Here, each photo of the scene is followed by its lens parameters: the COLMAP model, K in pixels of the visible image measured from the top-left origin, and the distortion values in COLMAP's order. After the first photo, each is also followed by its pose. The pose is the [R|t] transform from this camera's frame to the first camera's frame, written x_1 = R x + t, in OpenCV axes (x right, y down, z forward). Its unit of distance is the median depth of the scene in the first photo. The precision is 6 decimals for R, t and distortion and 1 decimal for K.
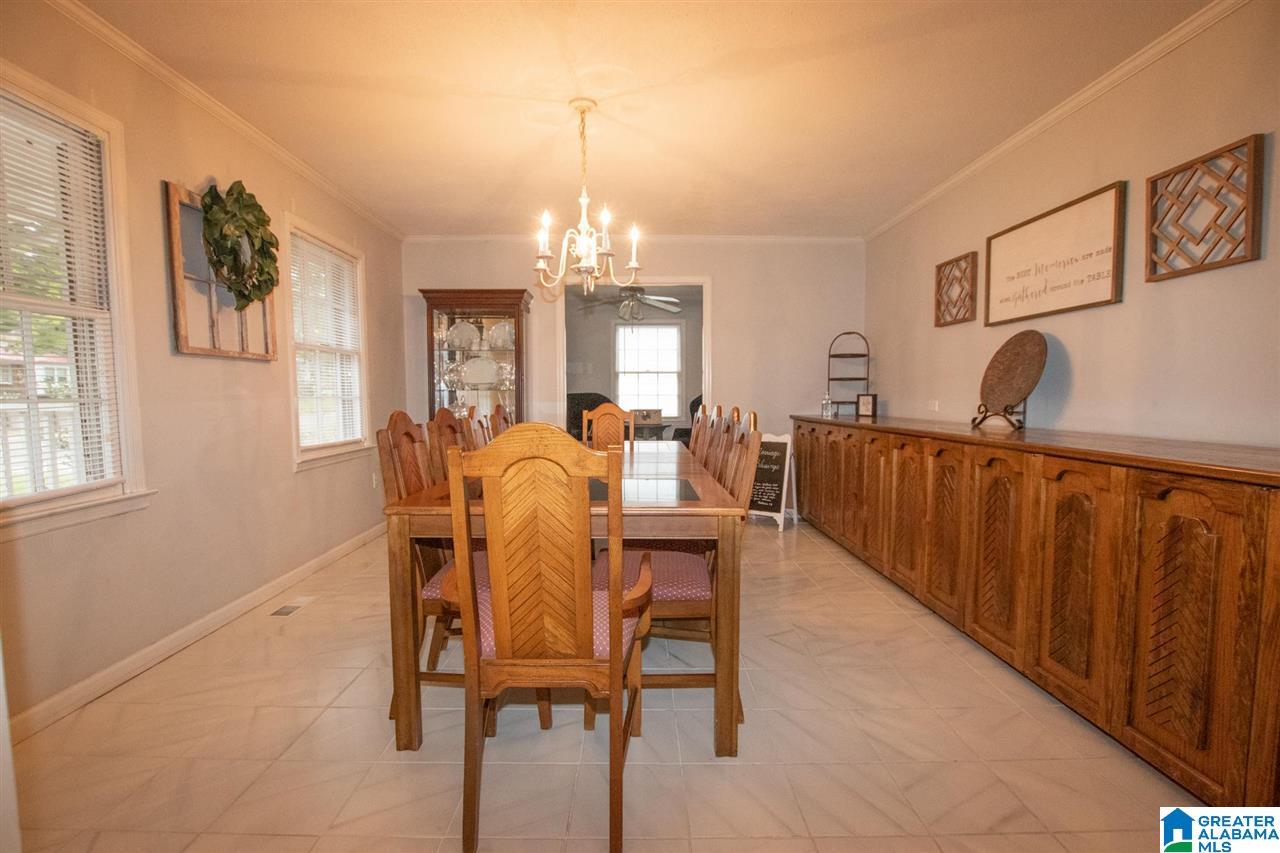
lens RADIAL K [[604.2, 0, 646.1], [0, 604.2, 431.9], [0, 0, 1]] dist [-0.031014, 0.006569]
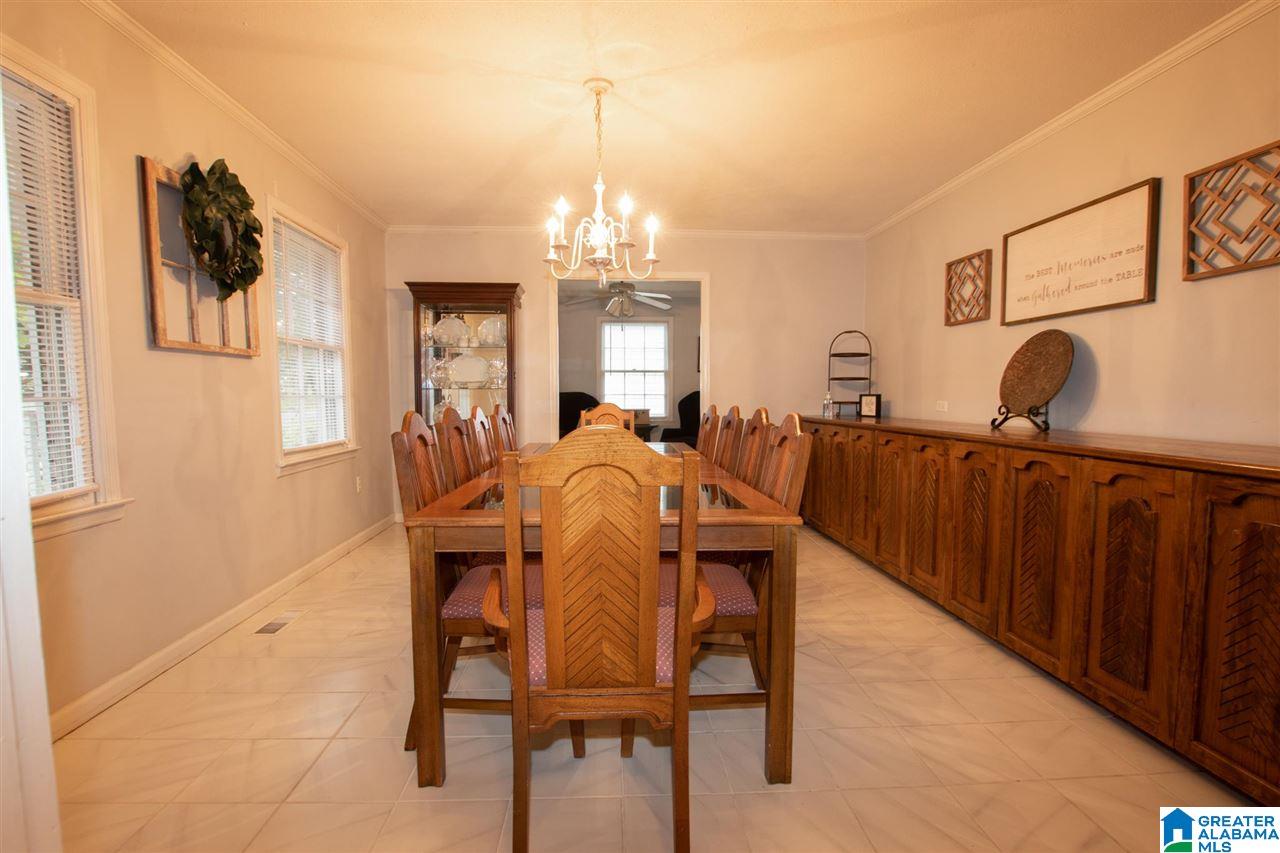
lens RADIAL K [[604.2, 0, 633.1], [0, 604.2, 432.2], [0, 0, 1]] dist [-0.031014, 0.006569]
pose [[0.998896, -0.000248, 0.046970, -0.110431], [0.000160, 0.999998, 0.001868, -0.004823], [-0.046971, -0.001858, 0.998895, 0.067115]]
